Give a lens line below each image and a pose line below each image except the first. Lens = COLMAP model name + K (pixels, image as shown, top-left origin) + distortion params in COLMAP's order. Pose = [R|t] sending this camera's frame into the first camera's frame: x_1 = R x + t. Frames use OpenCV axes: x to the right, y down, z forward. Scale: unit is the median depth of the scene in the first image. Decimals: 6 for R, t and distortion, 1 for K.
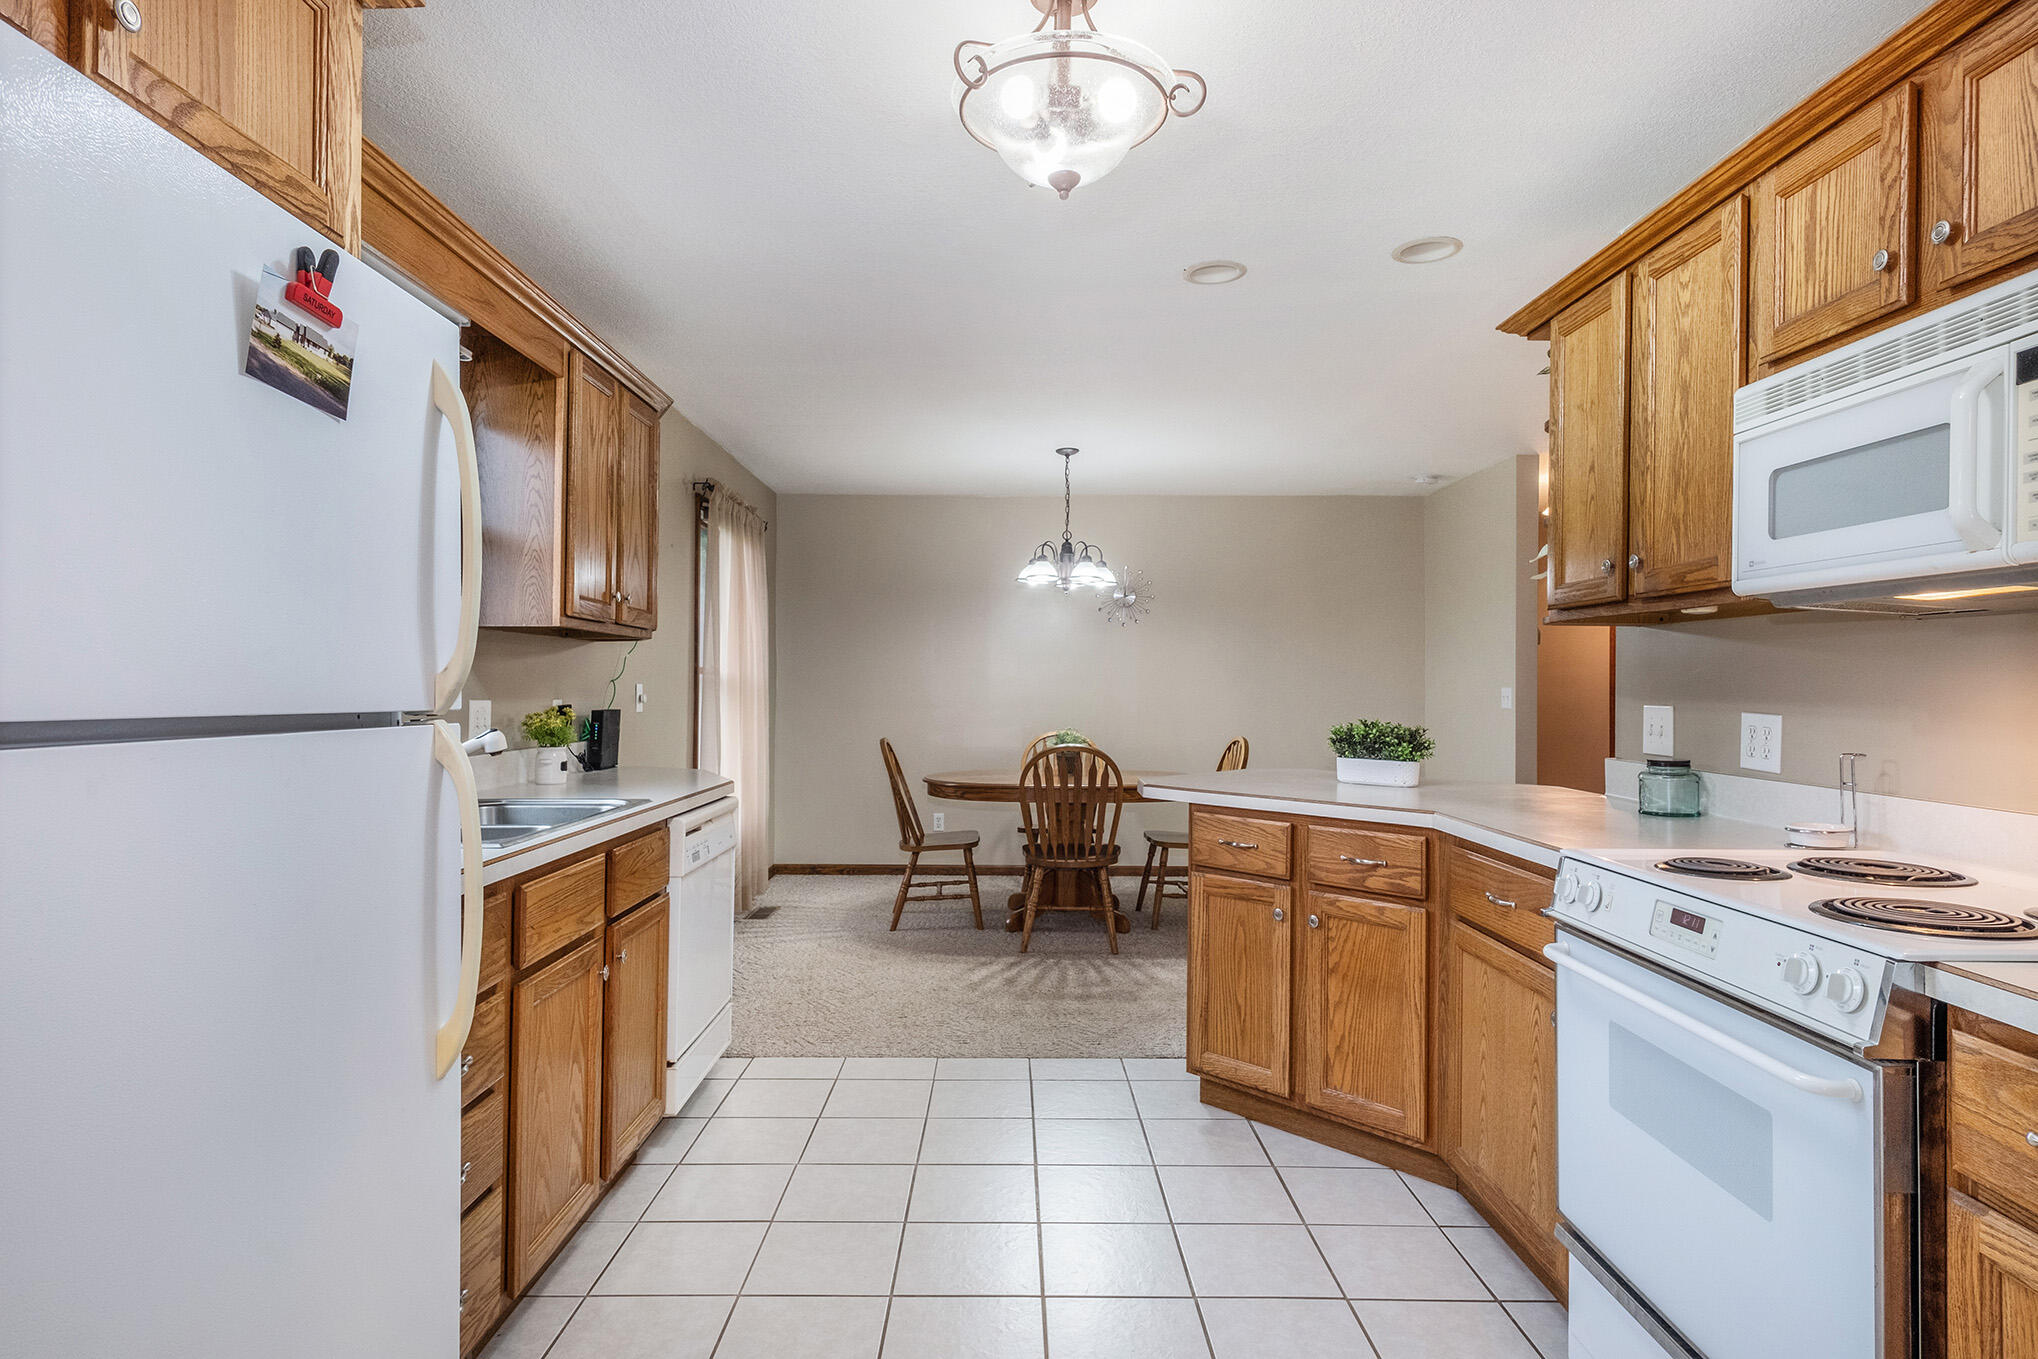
lens RADIAL K [[1102.0, 0, 1019.0], [0, 1102.0, 679.5], [0, 0, 1]] dist [0.001263, 0.001190]
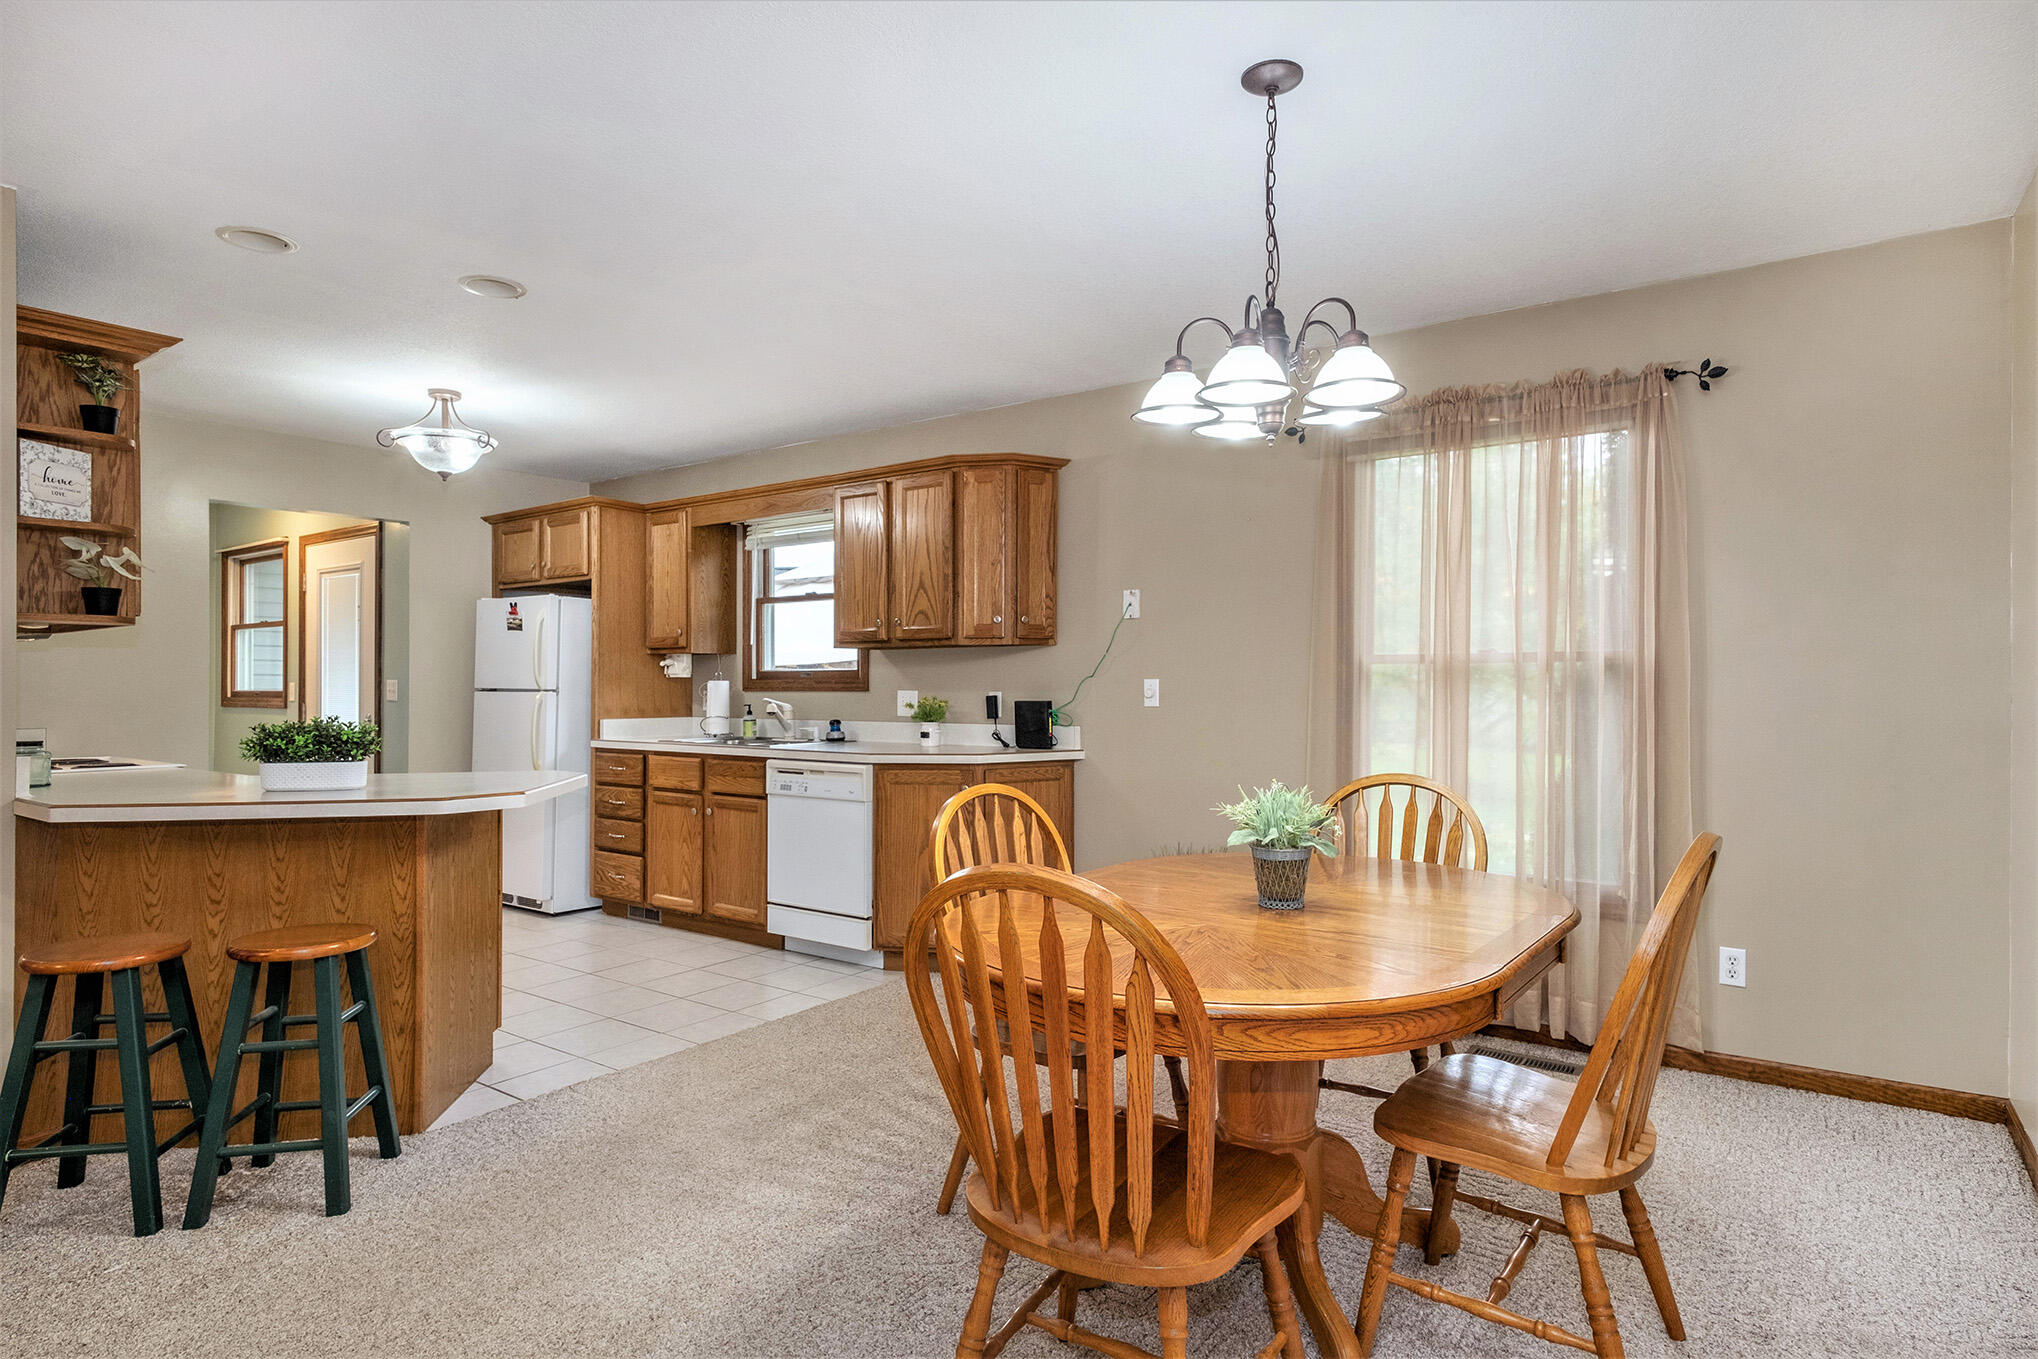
lens RADIAL K [[1075.9, 0, 1015.3], [0, 1075.9, 685.2], [0, 0, 1]] dist [-0.000028, 0.000262]
pose [[-0.593353, 0.002538, -0.804939, 0.480793], [0.009238, 0.999951, -0.003656, 0.012133], [0.804890, -0.009606, -0.593347, 1.375939]]
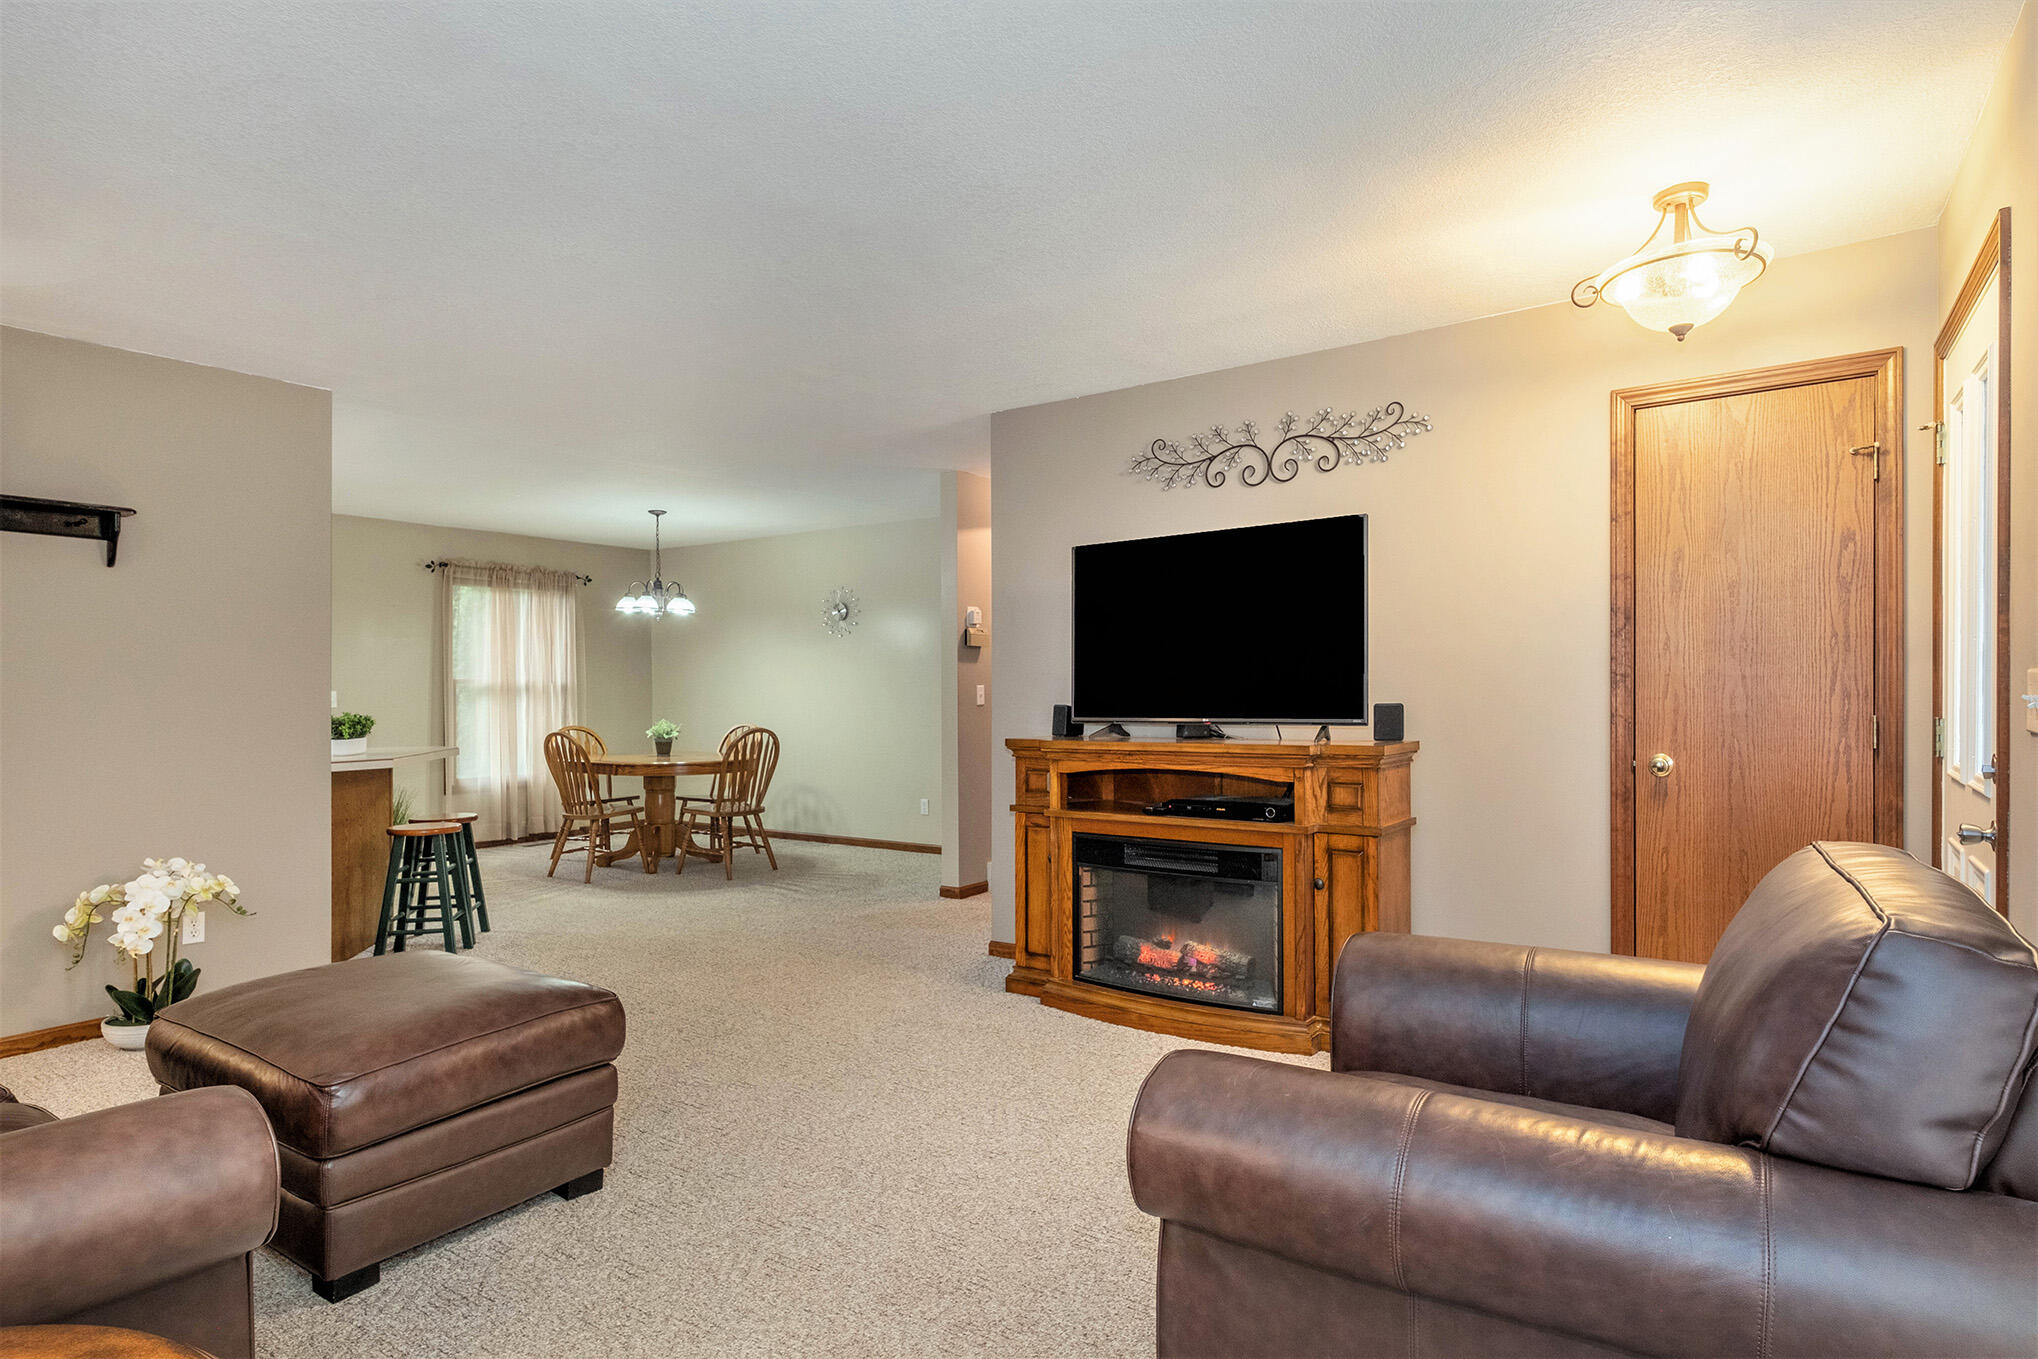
lens RADIAL K [[1102.0, 0, 1019.0], [0, 1102.0, 679.5], [0, 0, 1]] dist [0.001263, 0.001190]
pose [[0.838686, -0.027915, -0.543899, 1.325417], [0.033189, 0.999449, -0.000119, 0.016027], [0.543603, -0.017951, 0.839151, 0.148876]]
